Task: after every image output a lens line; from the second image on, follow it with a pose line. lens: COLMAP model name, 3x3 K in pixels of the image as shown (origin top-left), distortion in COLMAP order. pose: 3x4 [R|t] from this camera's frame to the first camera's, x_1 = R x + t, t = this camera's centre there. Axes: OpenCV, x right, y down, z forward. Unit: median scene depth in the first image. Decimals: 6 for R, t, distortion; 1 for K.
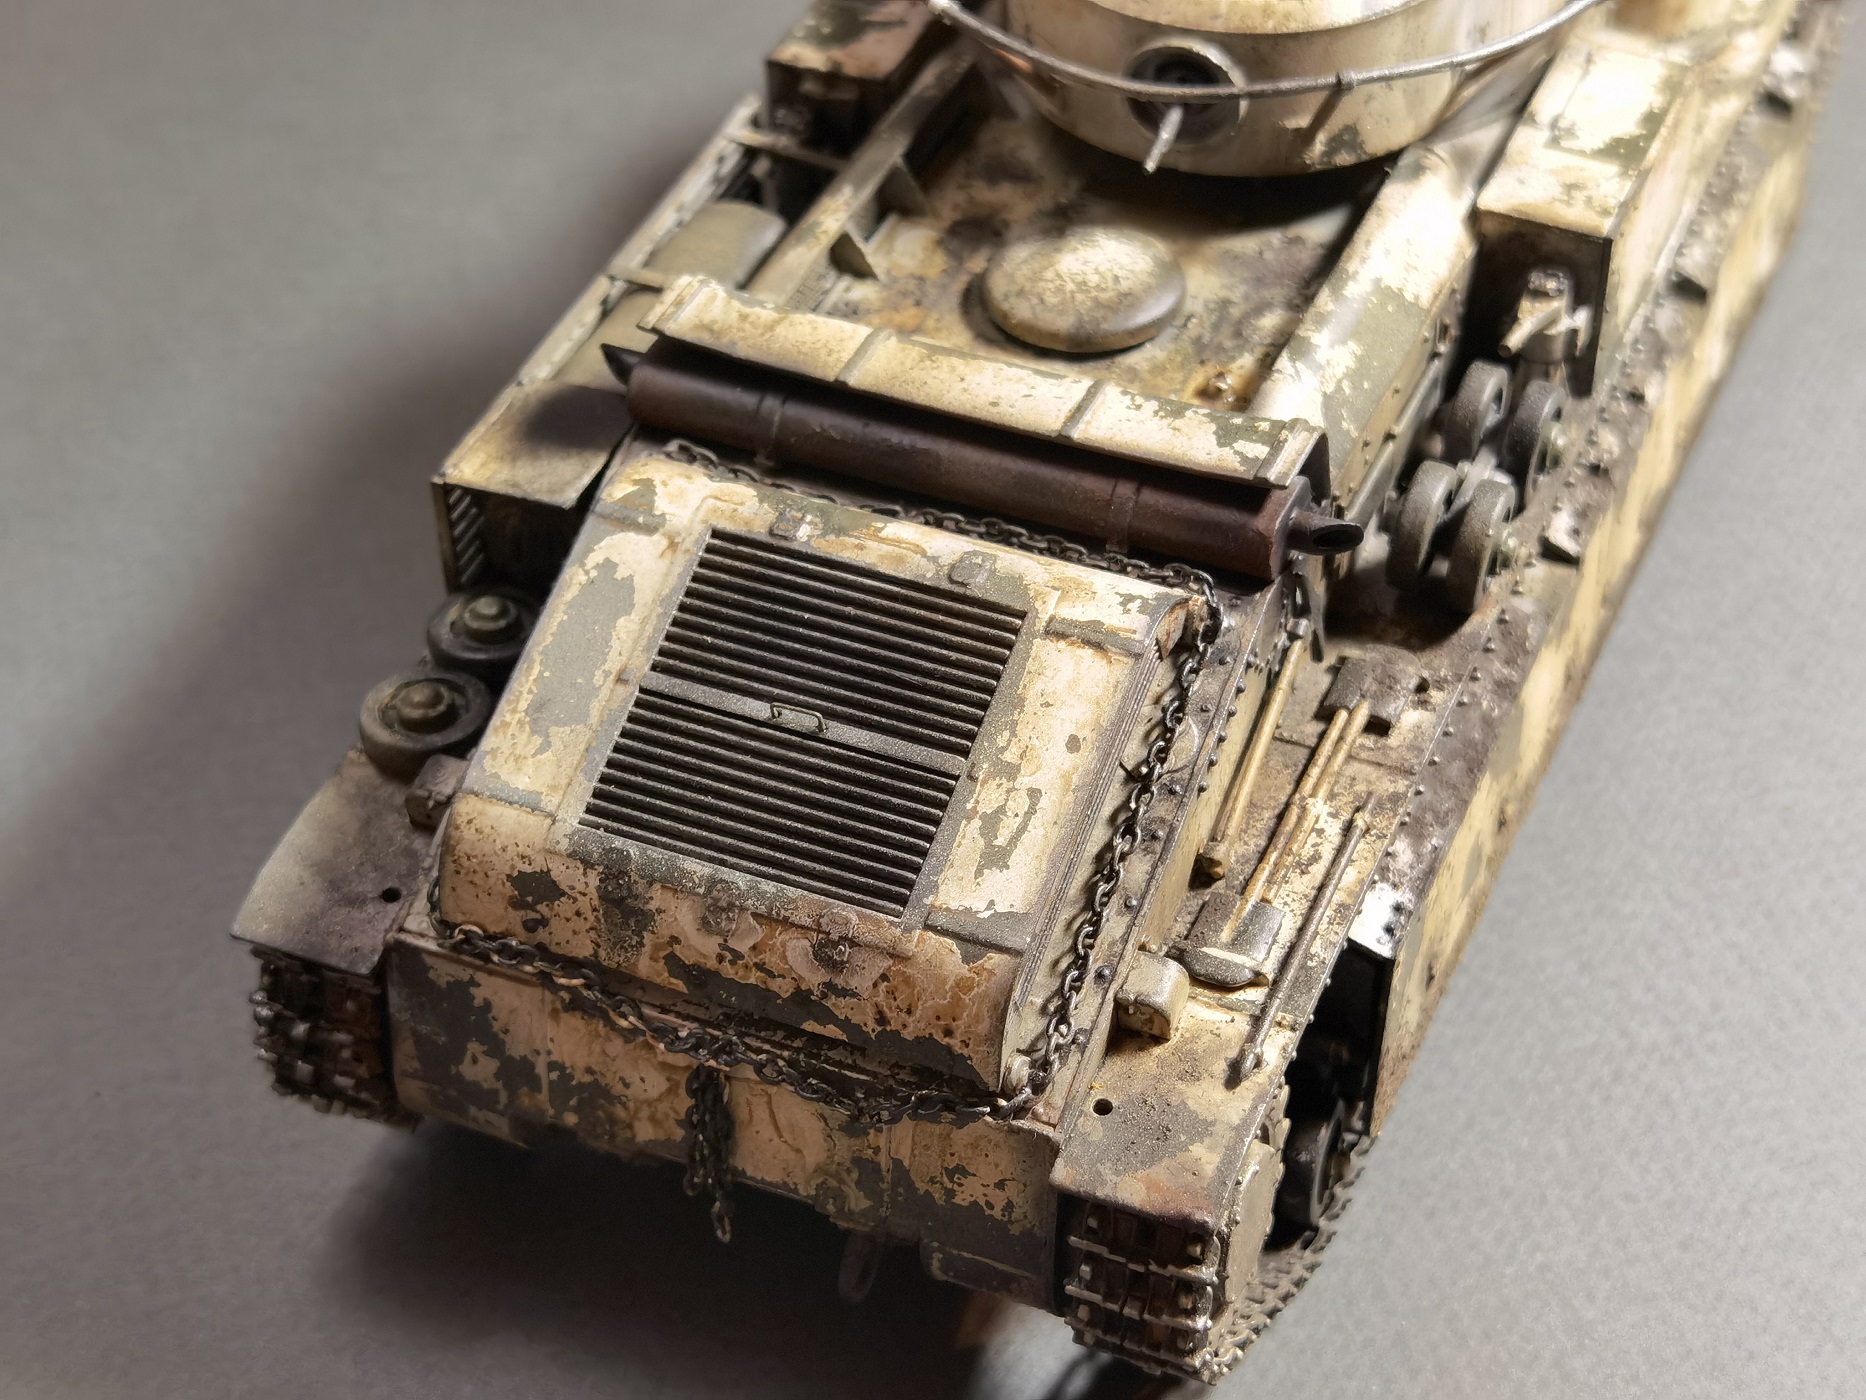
lens RADIAL K [[3802.6, 0, 933.6], [0, 3802.6, 670.0], [0, 0, 1]] dist [0.416088, -5.650872]
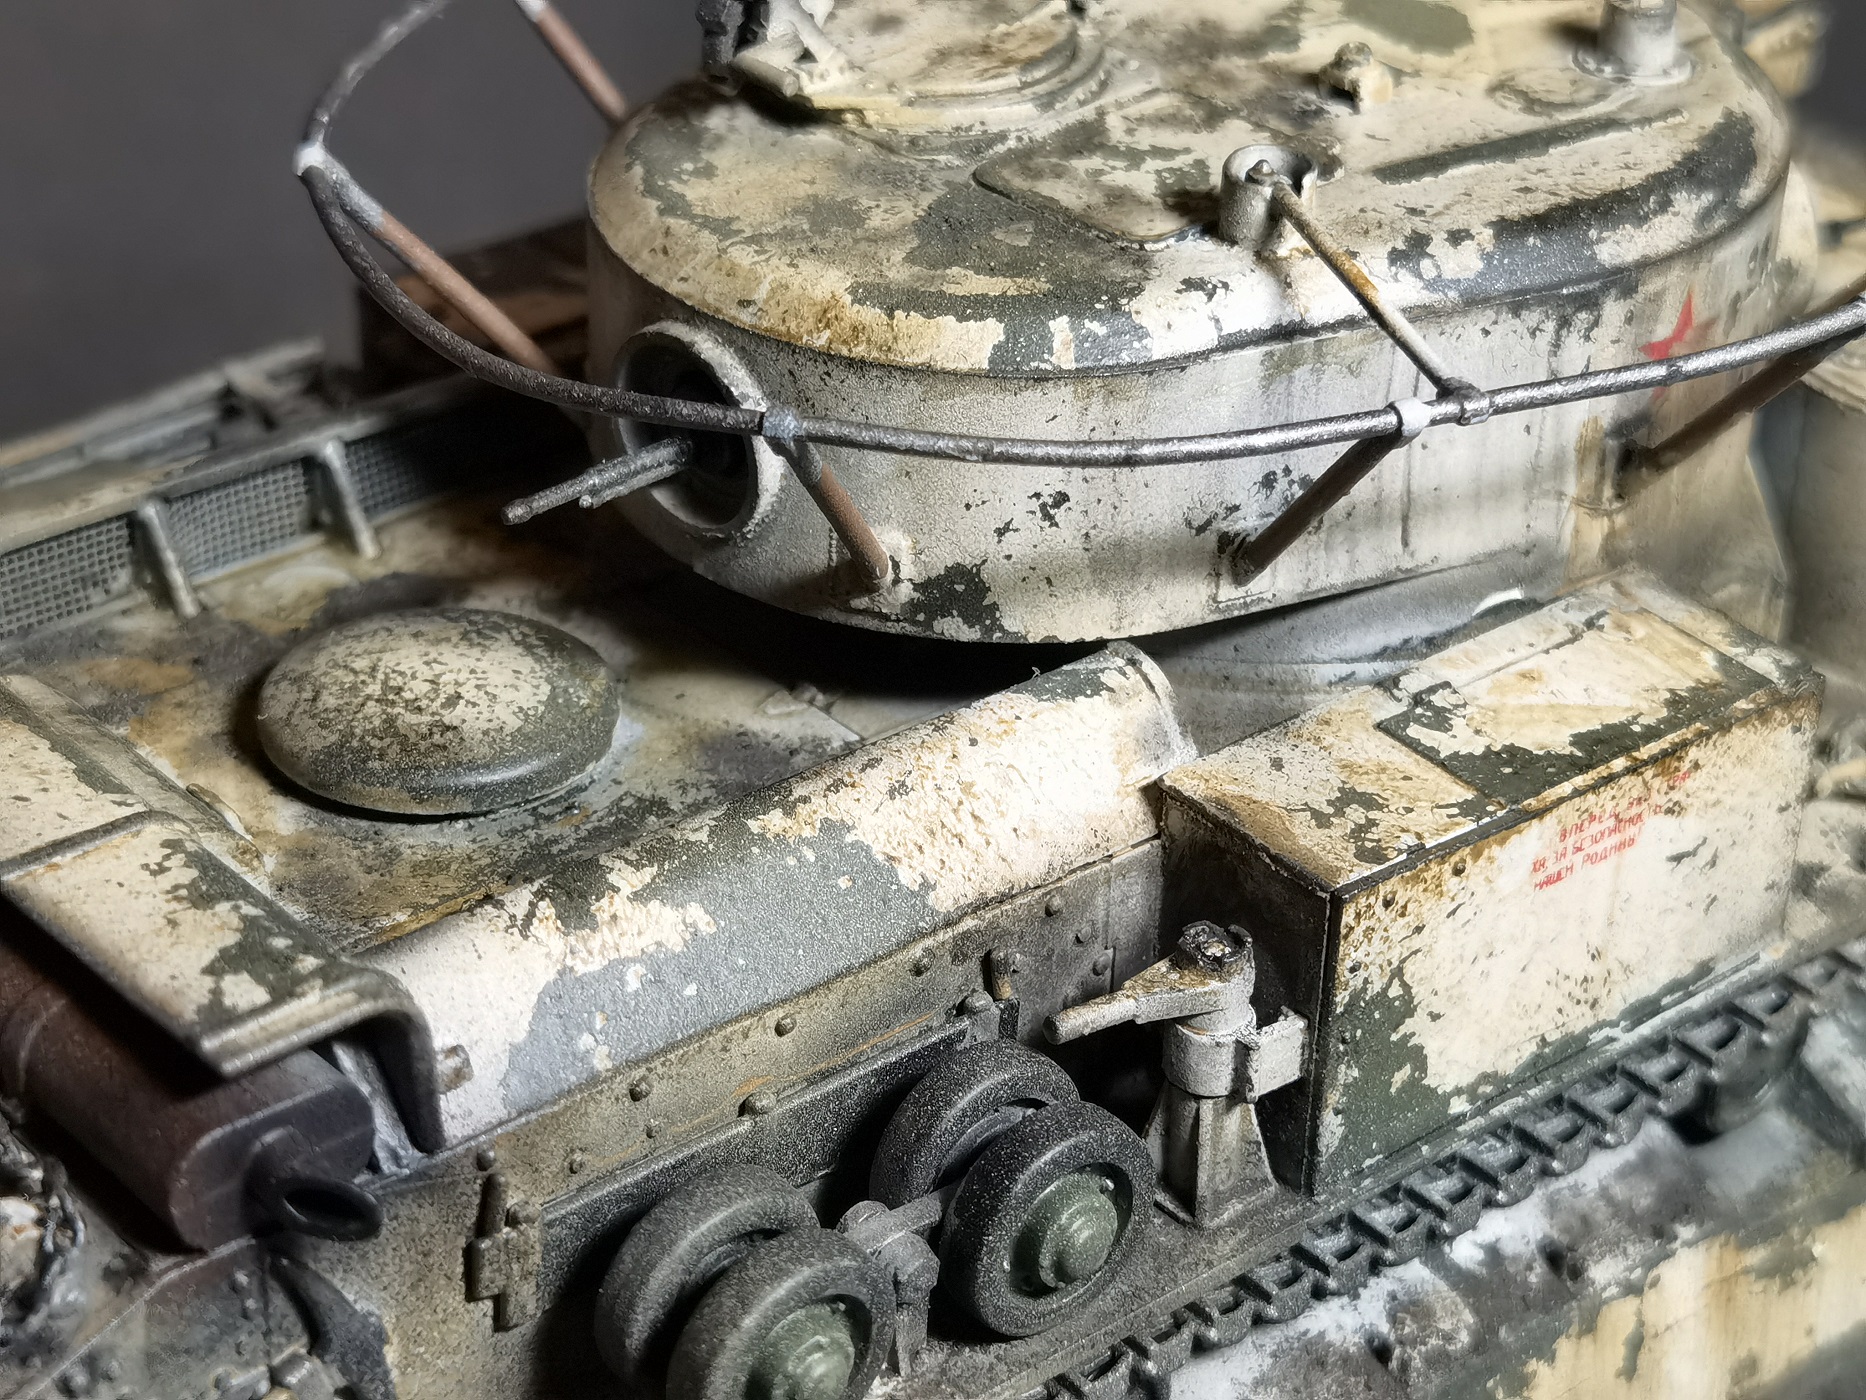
lens RADIAL K [[4606.5, 0, 929.4], [0, 4606.5, 676.3], [0, 0, 1]] dist [0.447468, -7.736023]
pose [[0.890401, 0.264731, -0.370274, 0.403912], [-0.325647, 0.938853, -0.111845, -0.060194], [0.318024, 0.220166, 0.922165, 0.454256]]
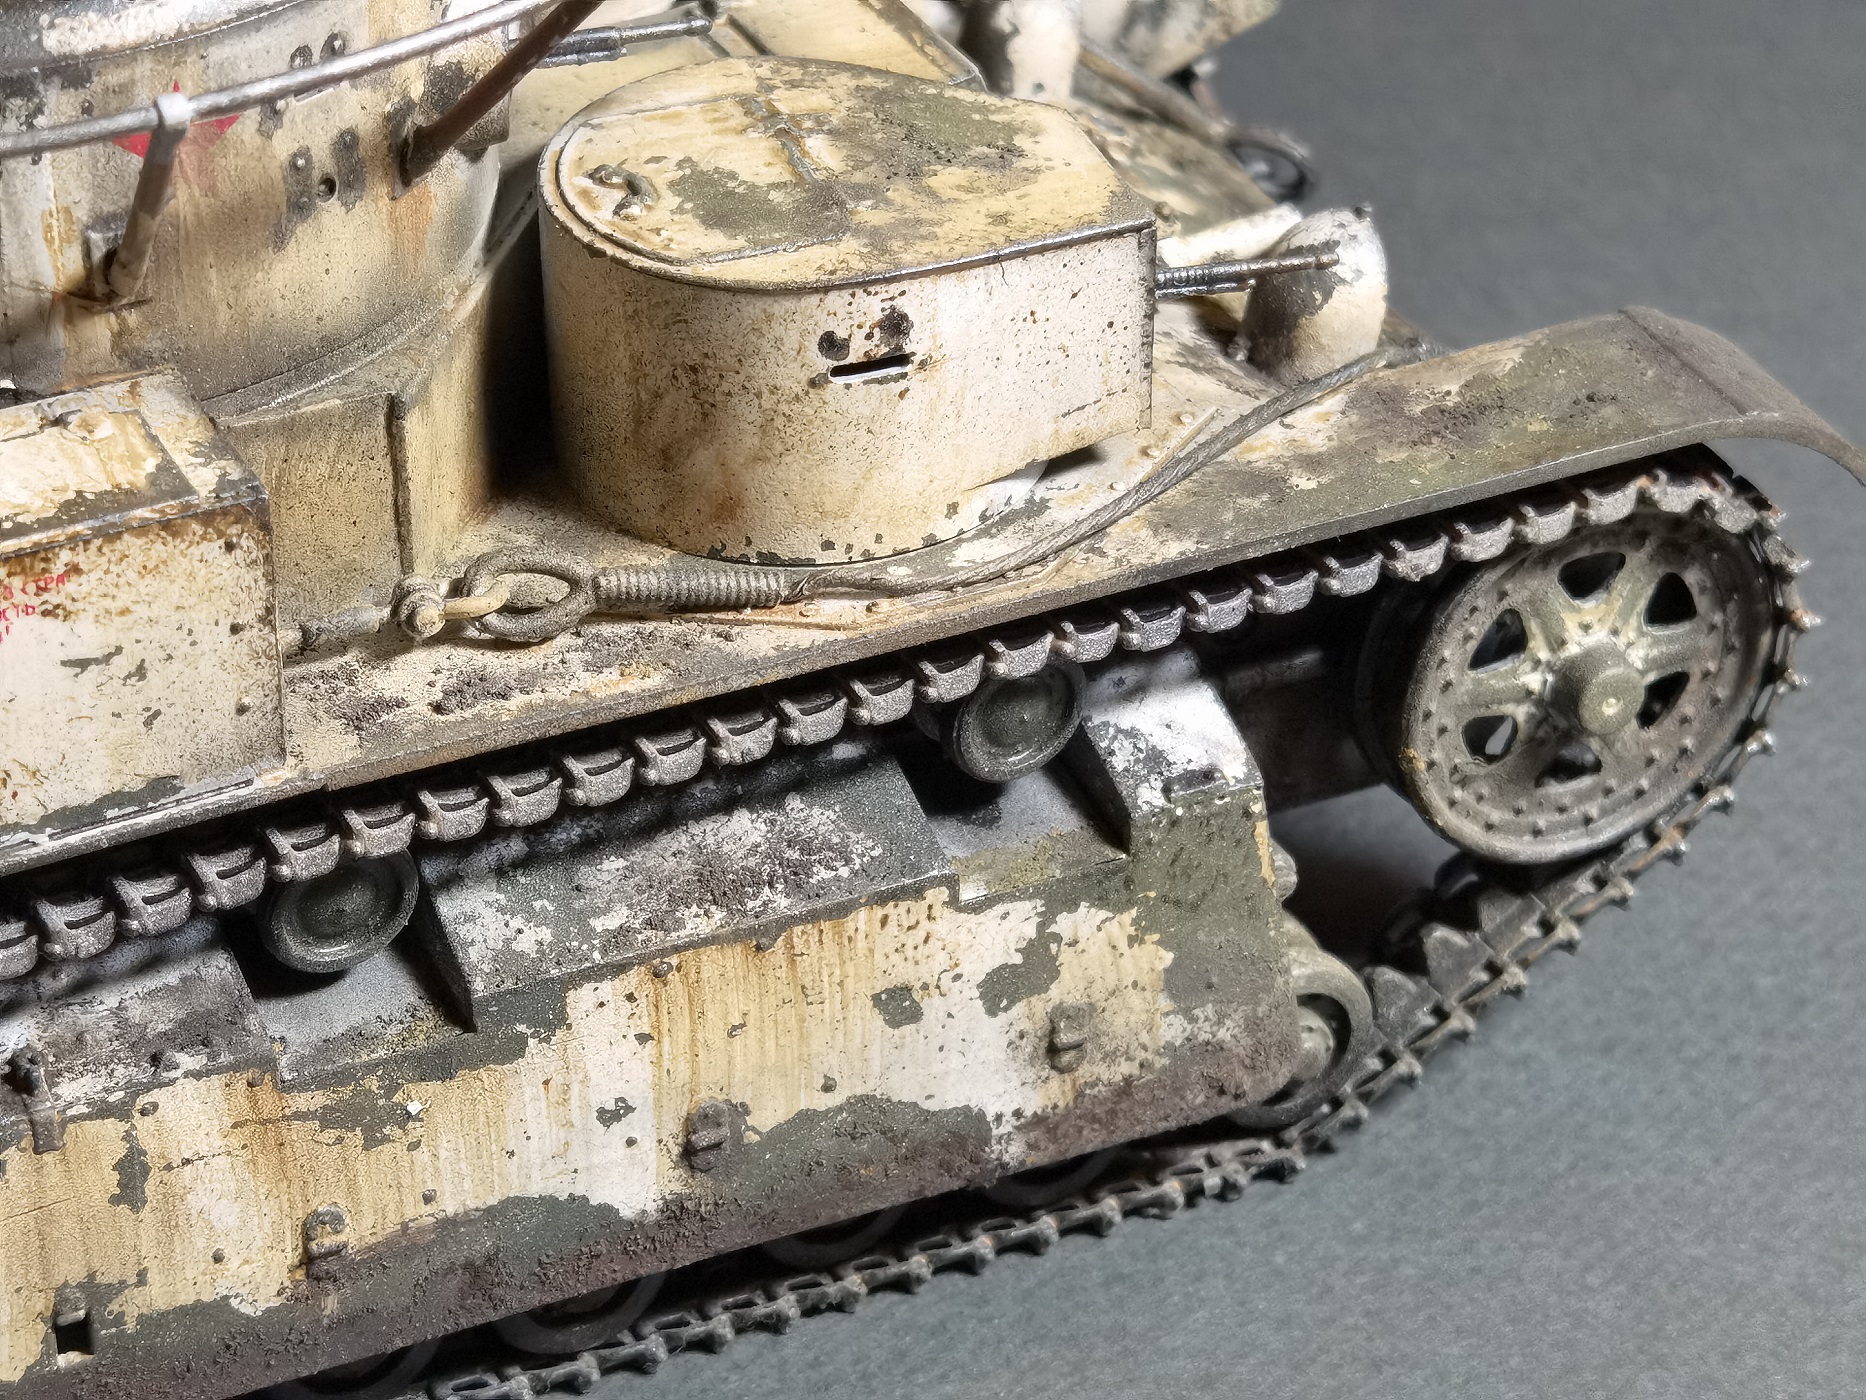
lens RADIAL K [[6169.6, 0, 1107.3], [0, 6169.6, 848.0], [0, 0, 1]] dist [0.260125, -1.707904]
pose [[0.758332, 0.373349, -0.534363, 0.921765], [-0.429096, 0.902992, 0.021958, -0.228094], [0.490724, 0.212641, 0.844970, 0.448283]]
